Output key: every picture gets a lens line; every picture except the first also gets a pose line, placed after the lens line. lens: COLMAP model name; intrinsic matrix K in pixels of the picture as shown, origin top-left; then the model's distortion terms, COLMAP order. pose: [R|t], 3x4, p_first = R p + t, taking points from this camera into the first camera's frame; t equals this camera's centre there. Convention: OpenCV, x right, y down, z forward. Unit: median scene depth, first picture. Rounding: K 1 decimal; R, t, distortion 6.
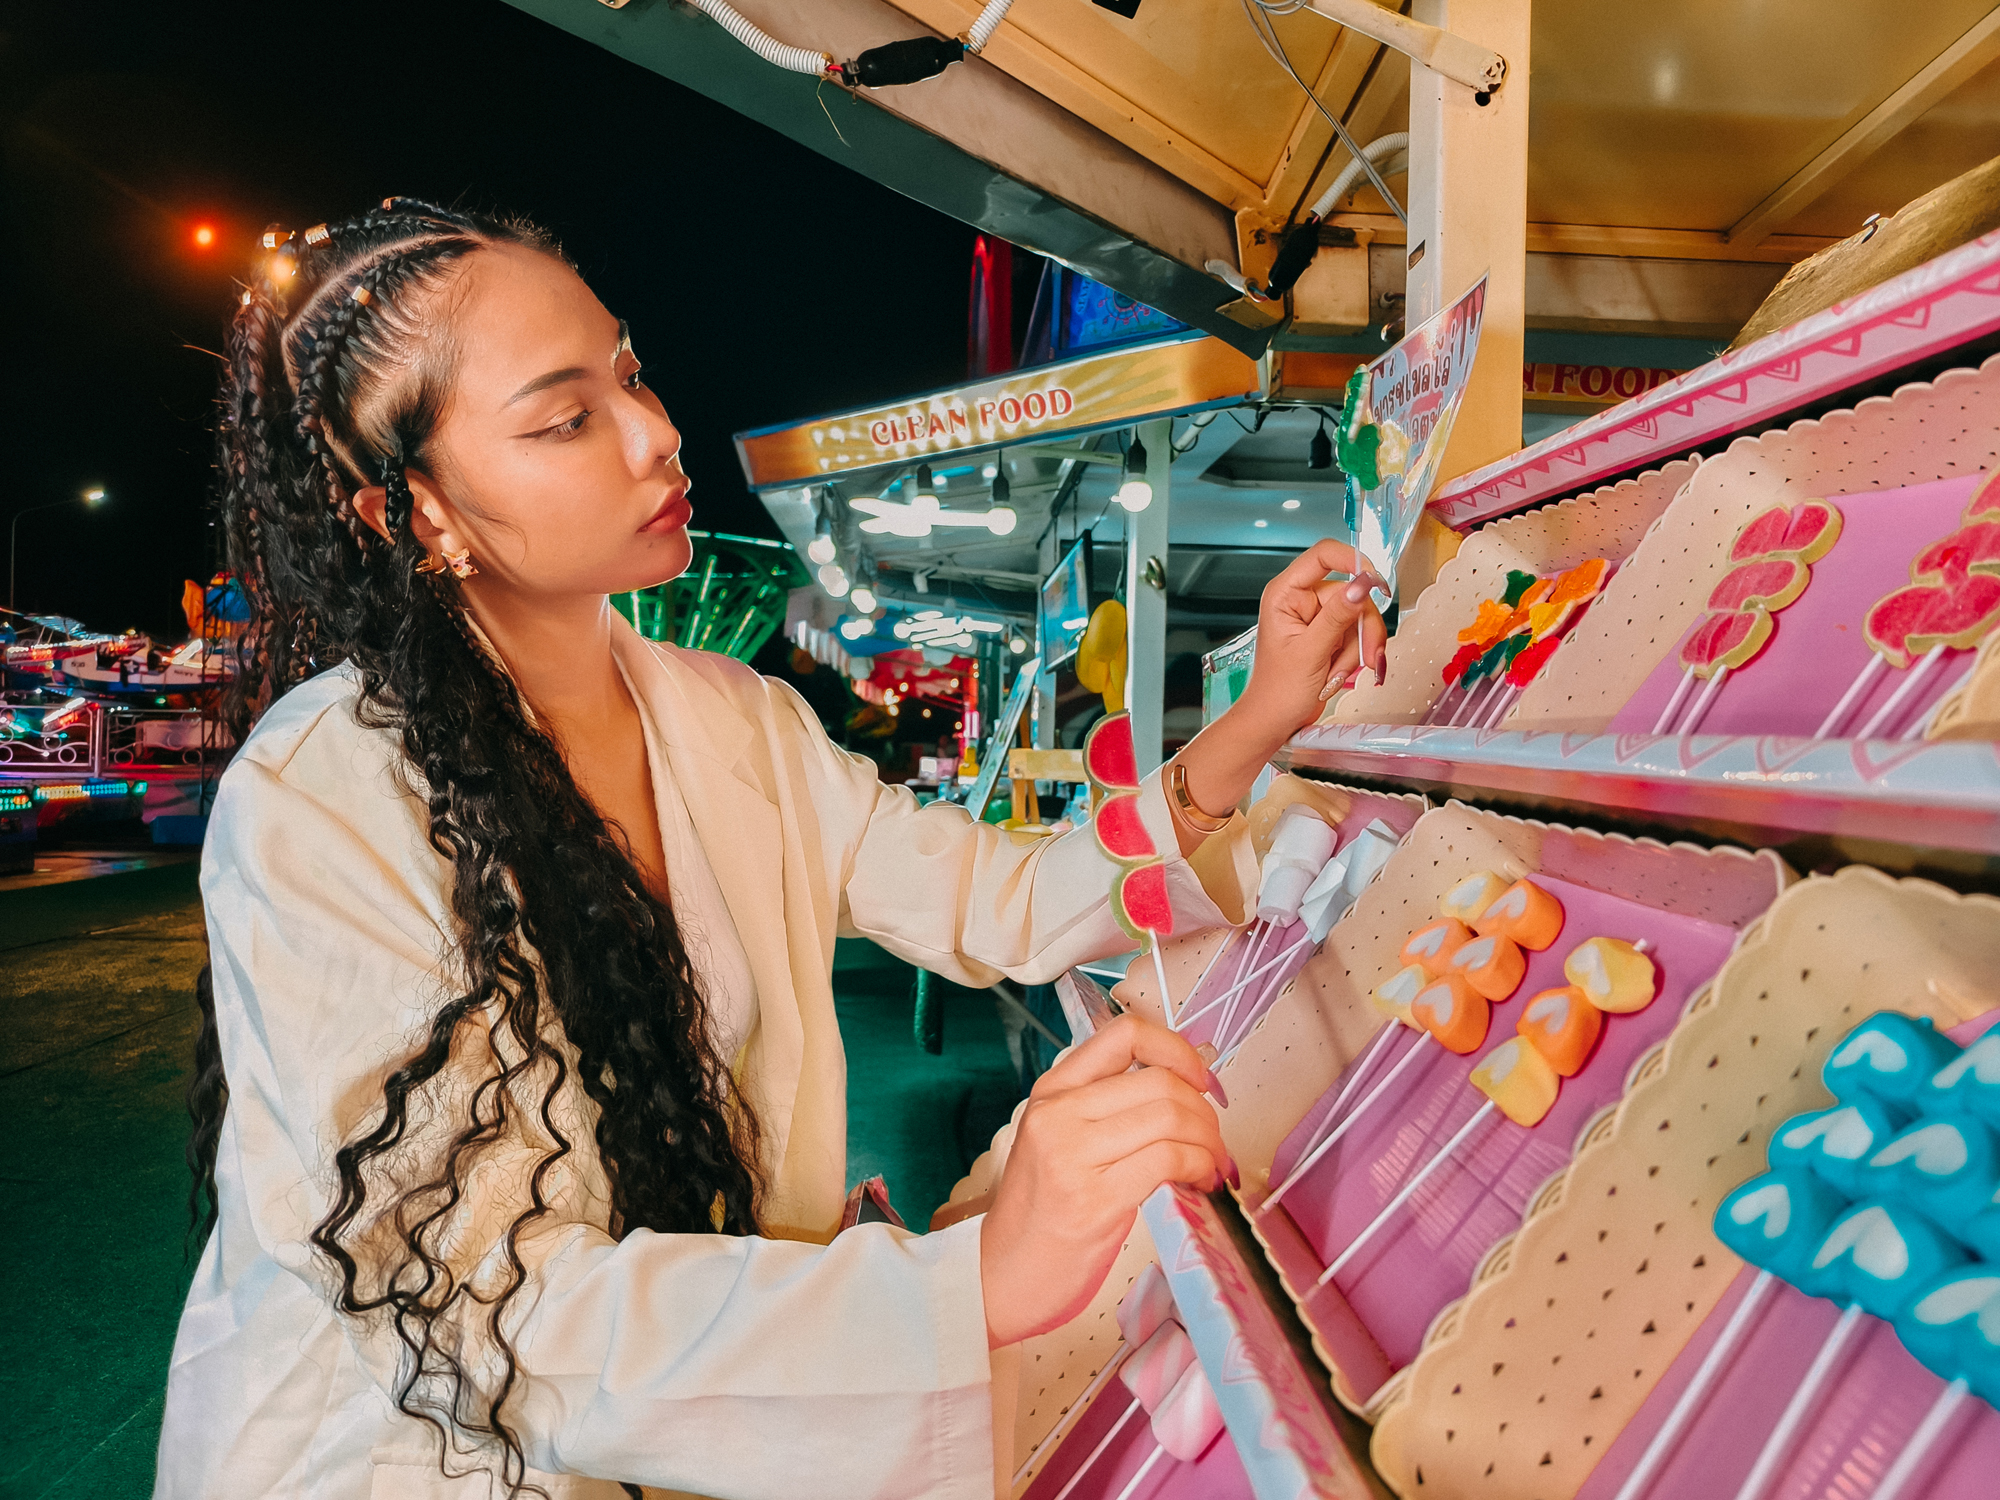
lens RADIAL K [[1440.0, 0, 1034.2], [0, 1440.0, 775.3], [0, 0, 1]] dist [-0.003141, -0.005711]
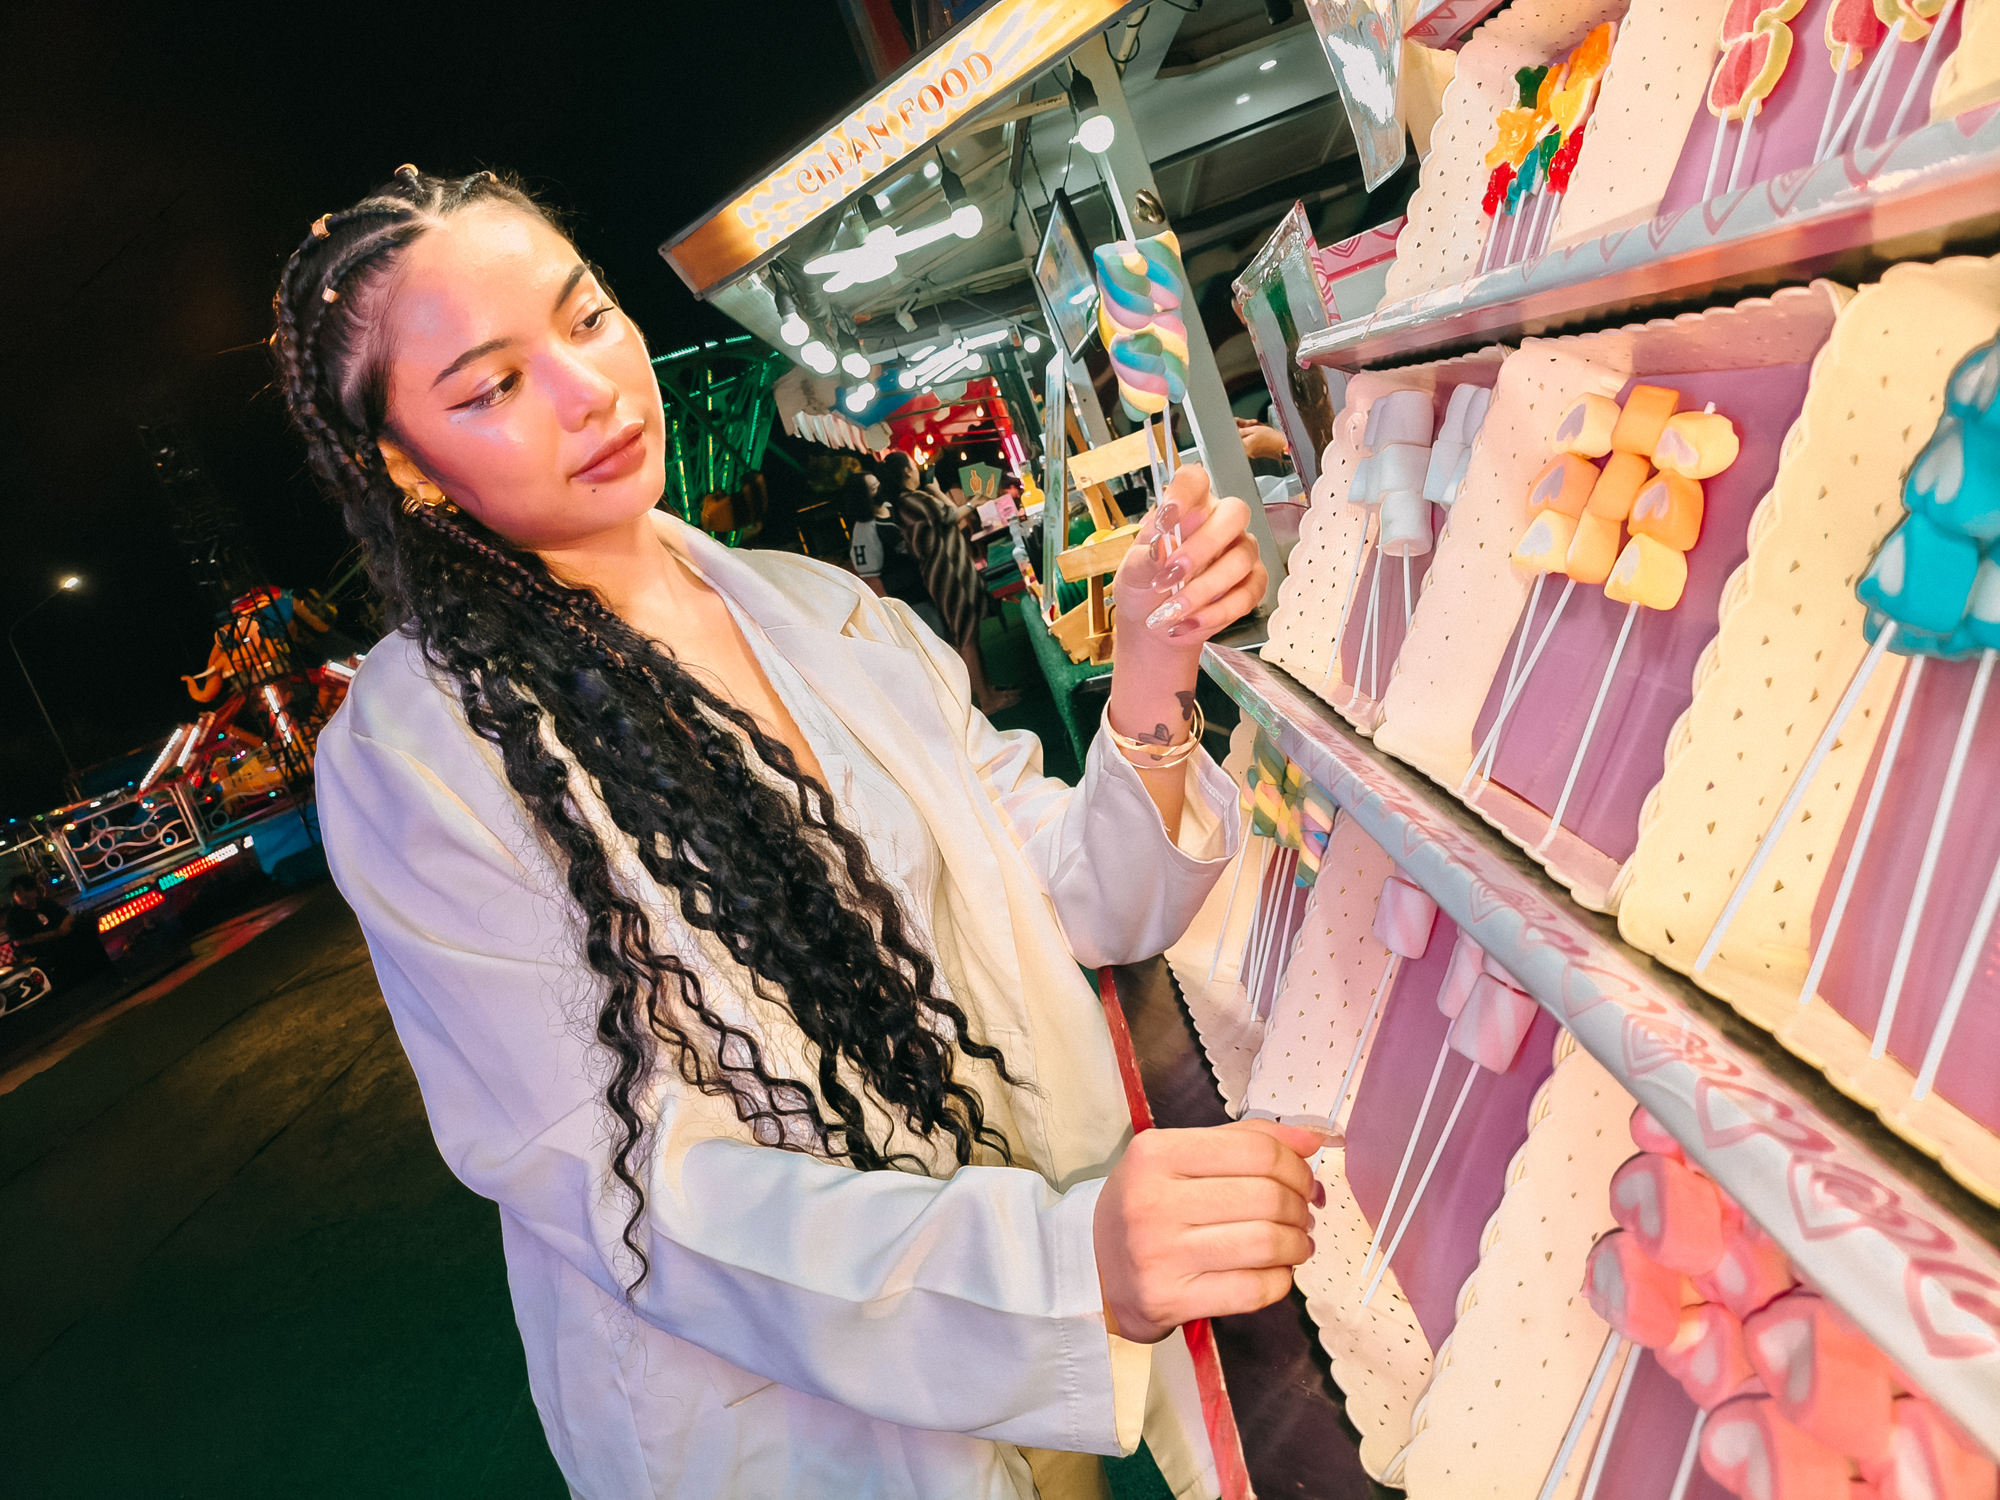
lens RADIAL K [[1593.4, 0, 995.5], [0, 1593.4, 805.7], [0, 0, 1]] dist [0.013074, -0.085599]
pose [[0.924596, -0.356504, -0.134261, -0.003047], [0.375563, 0.912089, 0.164459, -0.002118], [0.063828, -0.202481, 0.977204, -0.041803]]
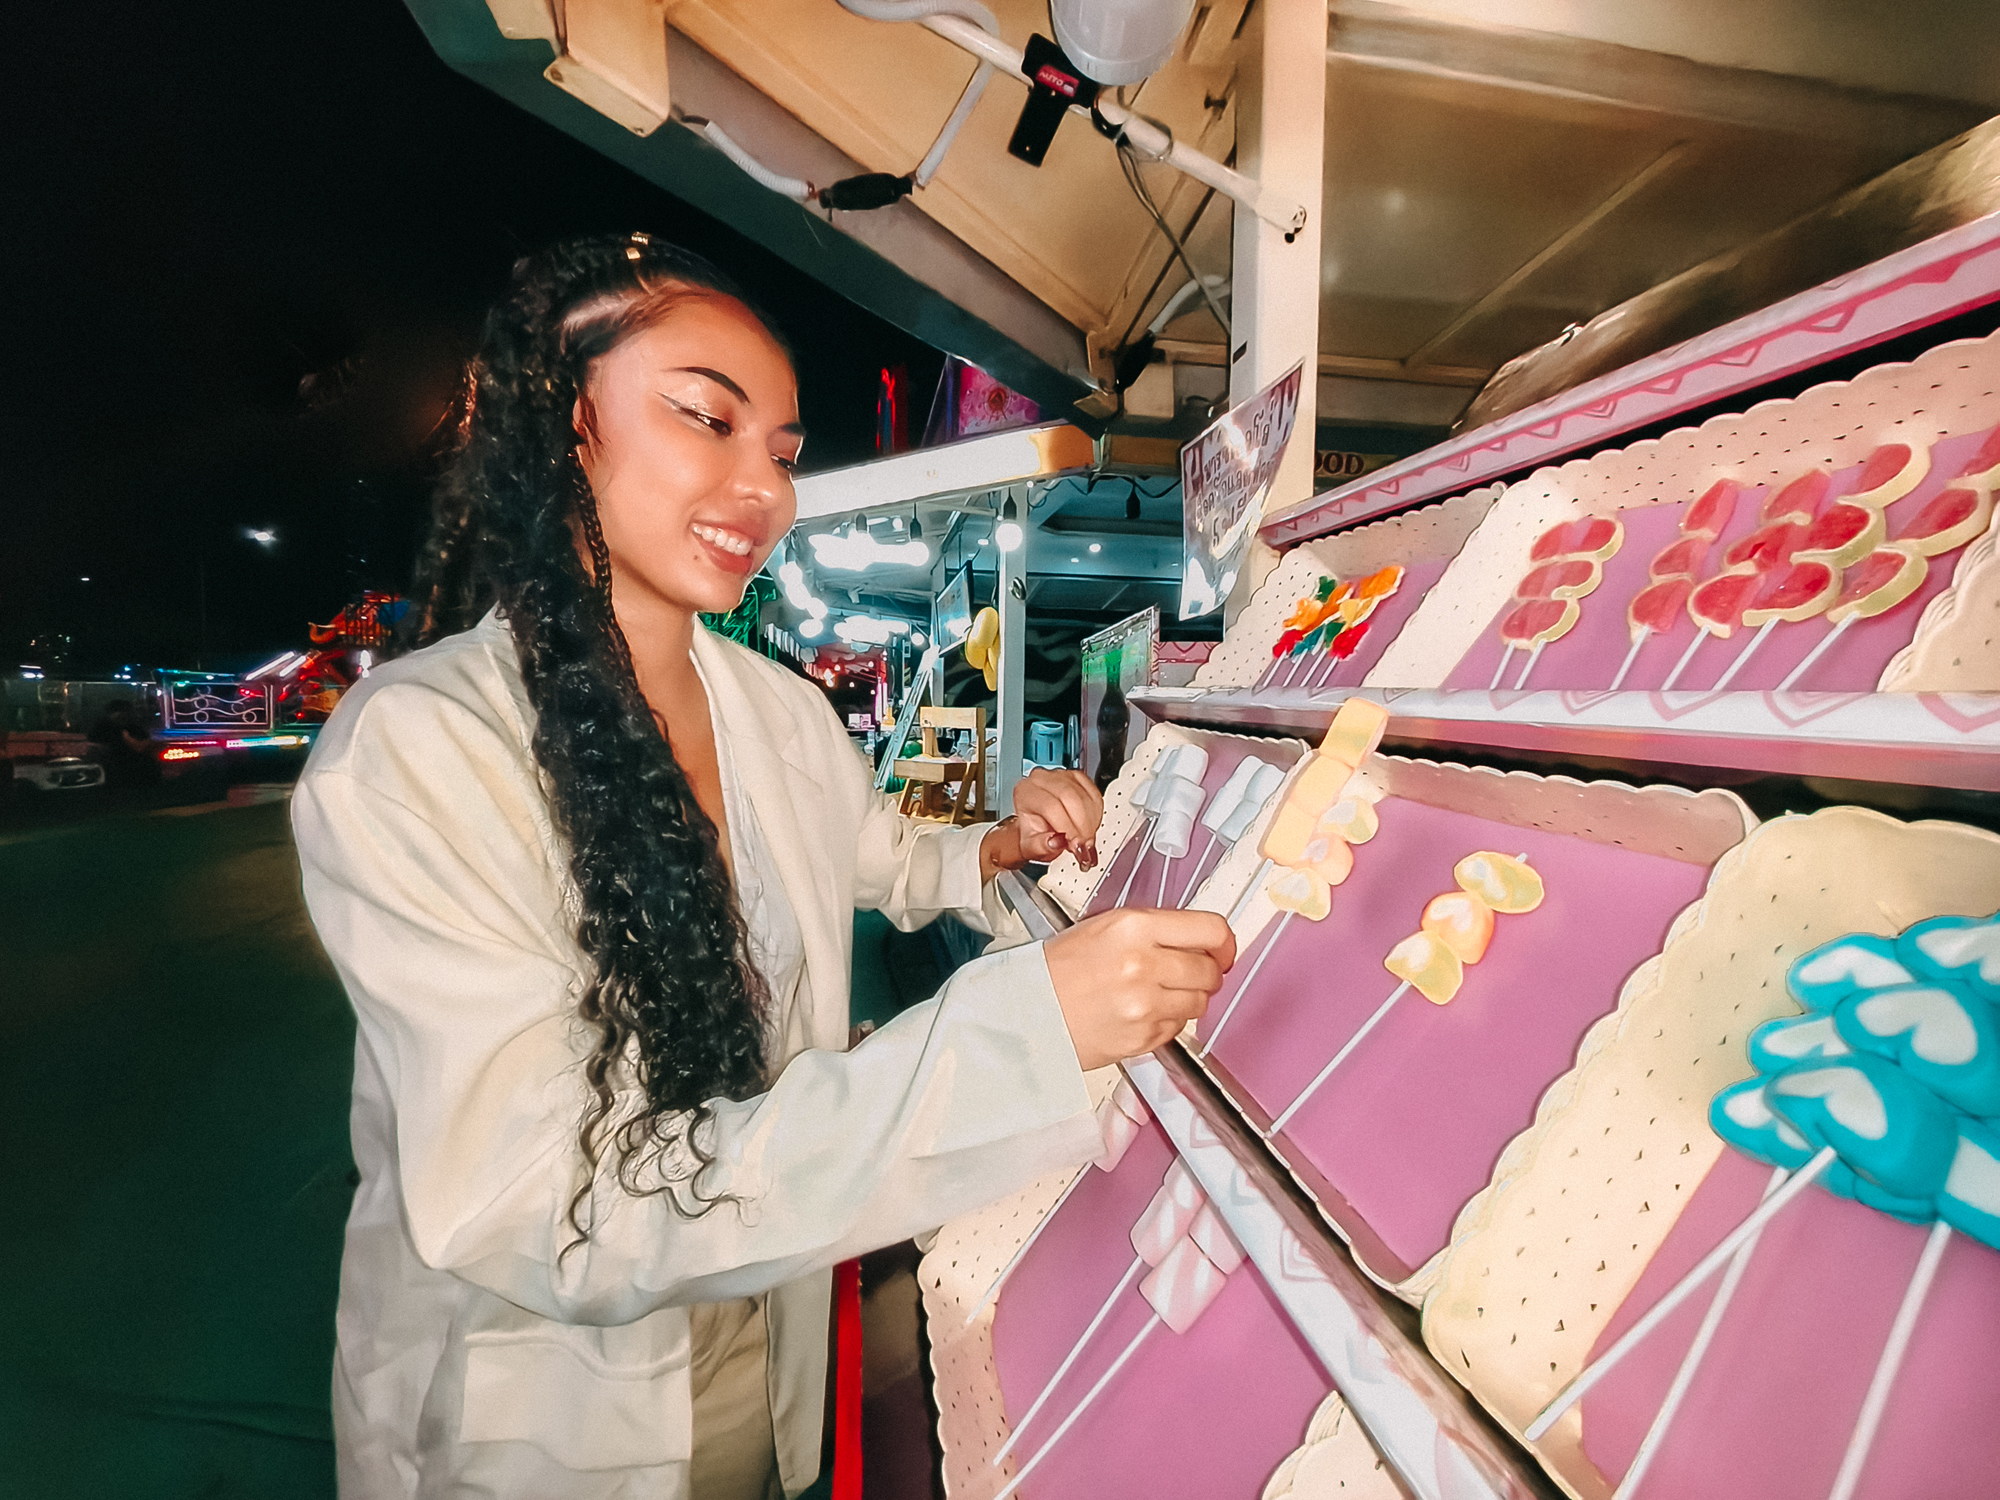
lens RADIAL K [[906.0, 0, 1008.1], [0, 906.0, 762.0], [0, 0, 1]] dist [0.001536, 0.000588]
pose [[0.994880, -0.013932, 0.100095, -0.026721], [0.009689, 0.999039, 0.042755, -0.001279], [-0.100595, -0.041566, 0.994059, 0.063339]]
